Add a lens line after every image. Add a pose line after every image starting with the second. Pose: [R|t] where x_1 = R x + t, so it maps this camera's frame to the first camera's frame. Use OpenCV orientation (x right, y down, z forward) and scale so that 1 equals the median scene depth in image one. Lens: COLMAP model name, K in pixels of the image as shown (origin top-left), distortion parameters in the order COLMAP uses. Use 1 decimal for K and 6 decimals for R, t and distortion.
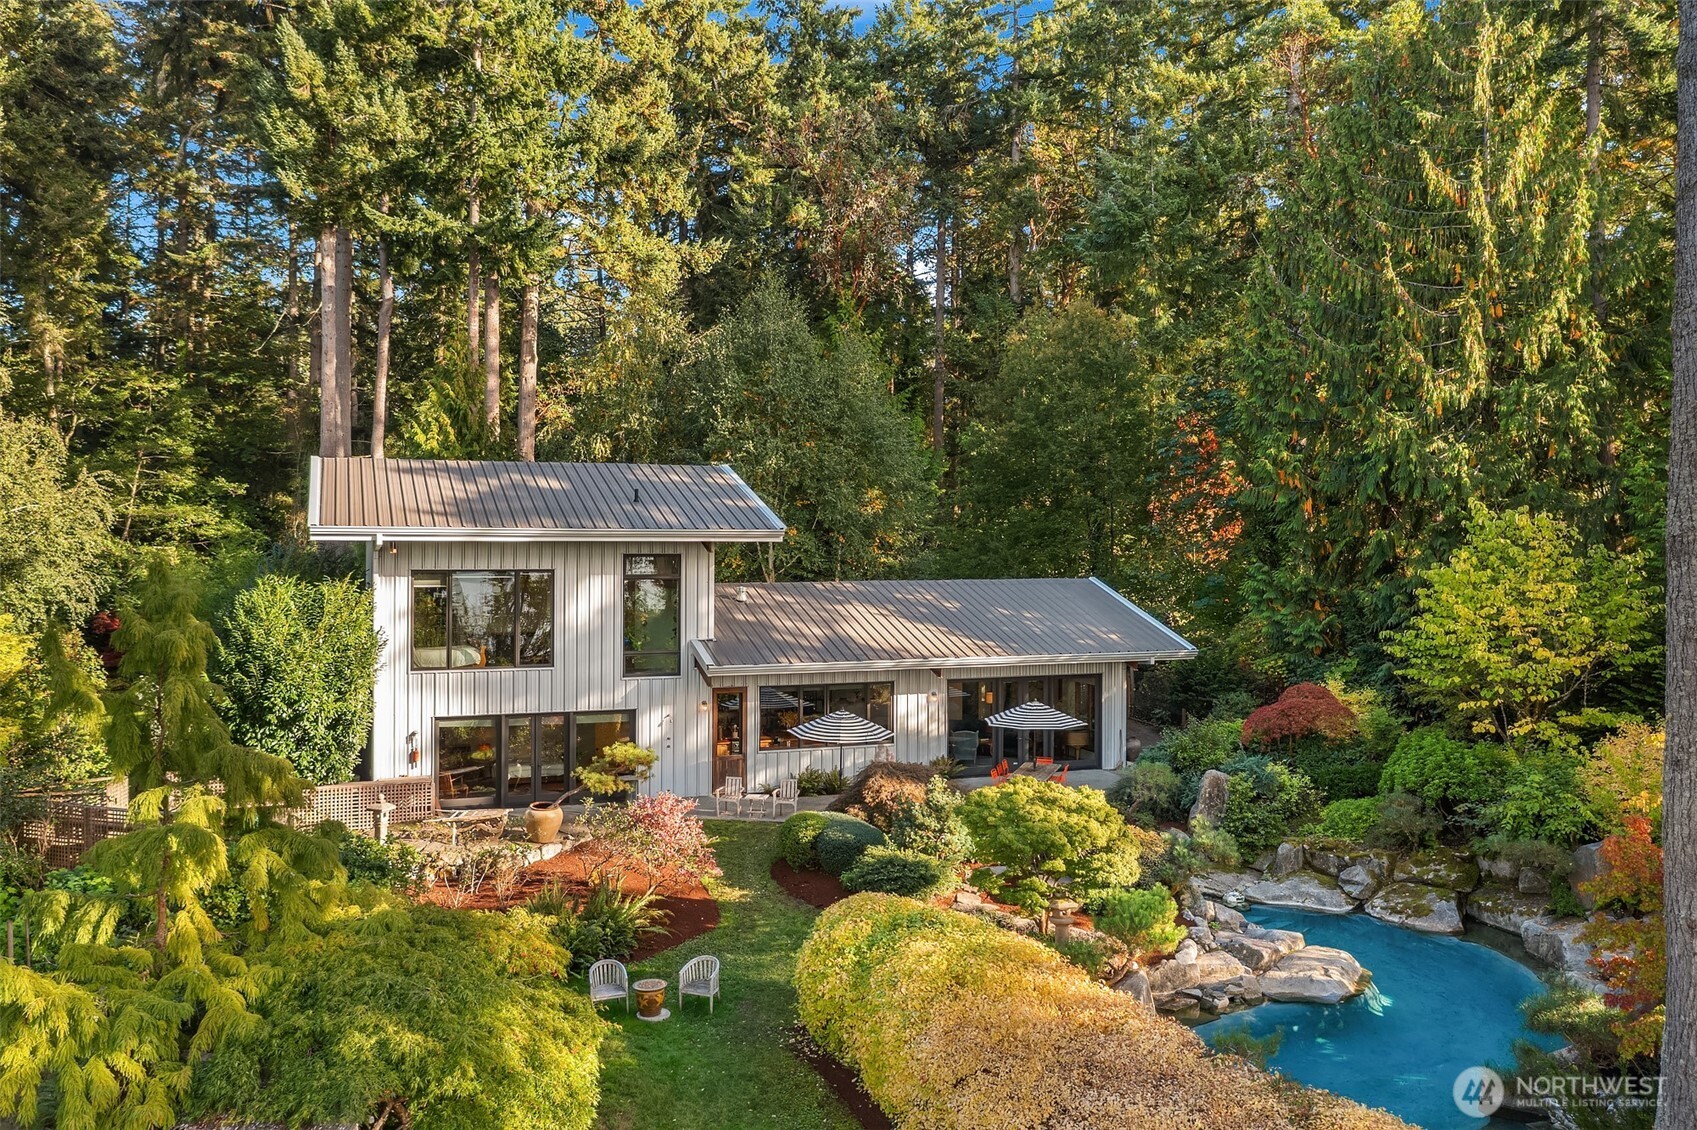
lens RADIAL K [[1383.4, 0, 852.5], [0, 1383.4, 553.0], [0, 0, 1]] dist [-0.017189, -0.010455]
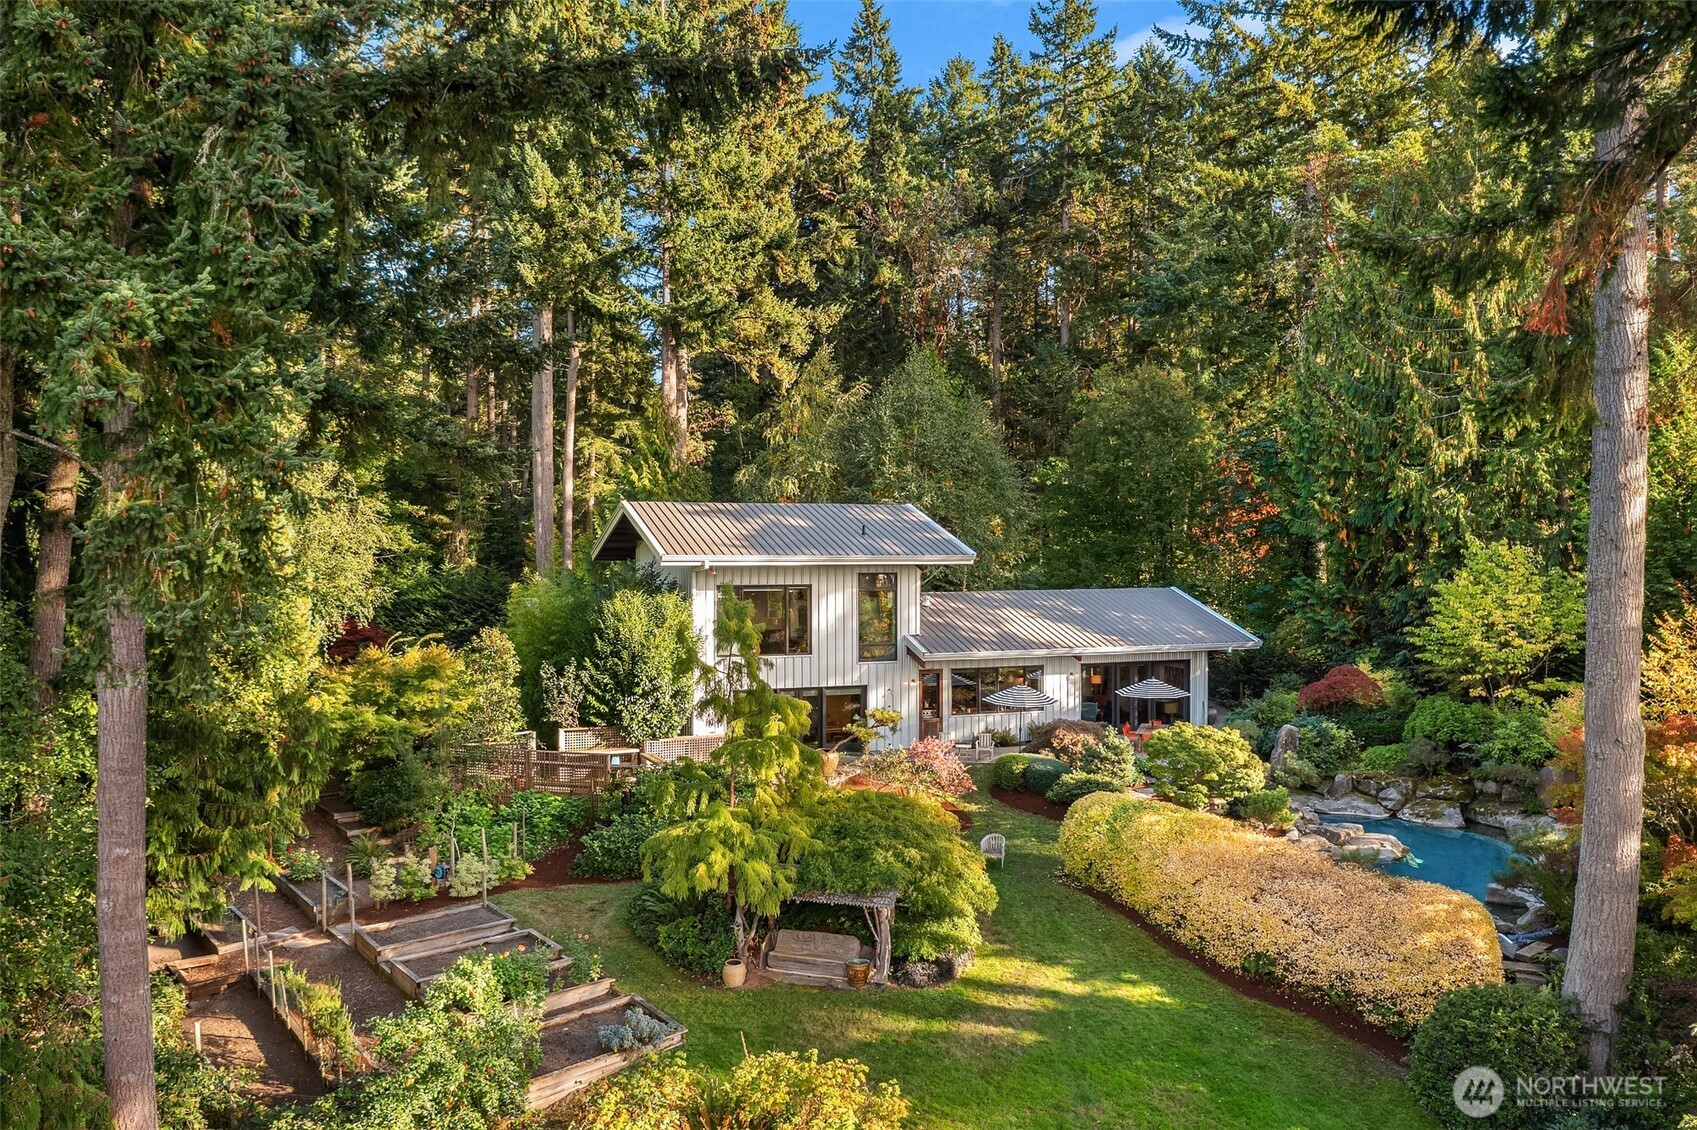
lens RADIAL K [[1383.4, 0, 844.2], [0, 1383.4, 574.4], [0, 0, 1]] dist [-0.017189, -0.010455]
pose [[0.999802, -0.001929, 0.019789, -0.203288], [0.001618, 0.999875, 0.015755, -0.019383], [-0.019817, -0.015720, 0.999680, -0.374195]]
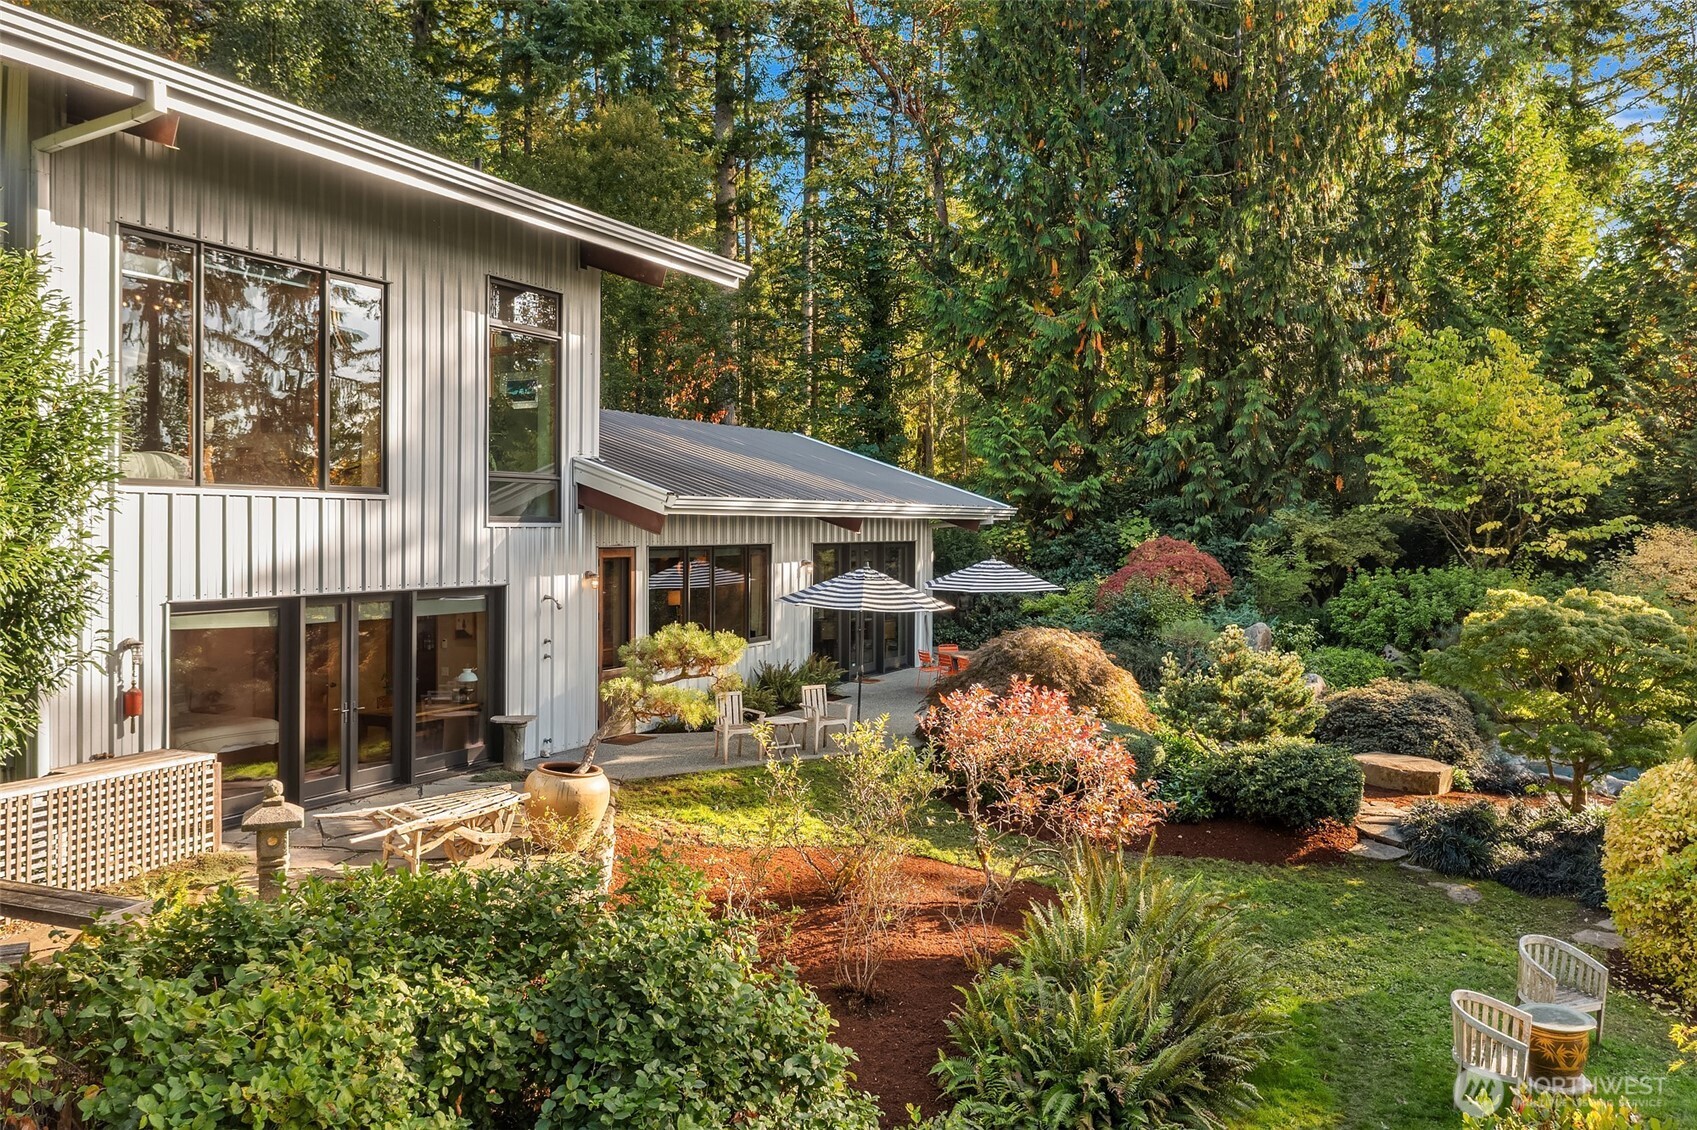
lens RADIAL K [[1383.4, 0, 848.4], [0, 1383.4, 559.0], [0, 0, 1]] dist [-0.017189, -0.010455]
pose [[0.700767, -0.014312, 0.713247, -0.421014], [0.001968, 0.999834, 0.018129, 0.093323], [-0.713388, -0.011300, 0.700679, 0.544789]]
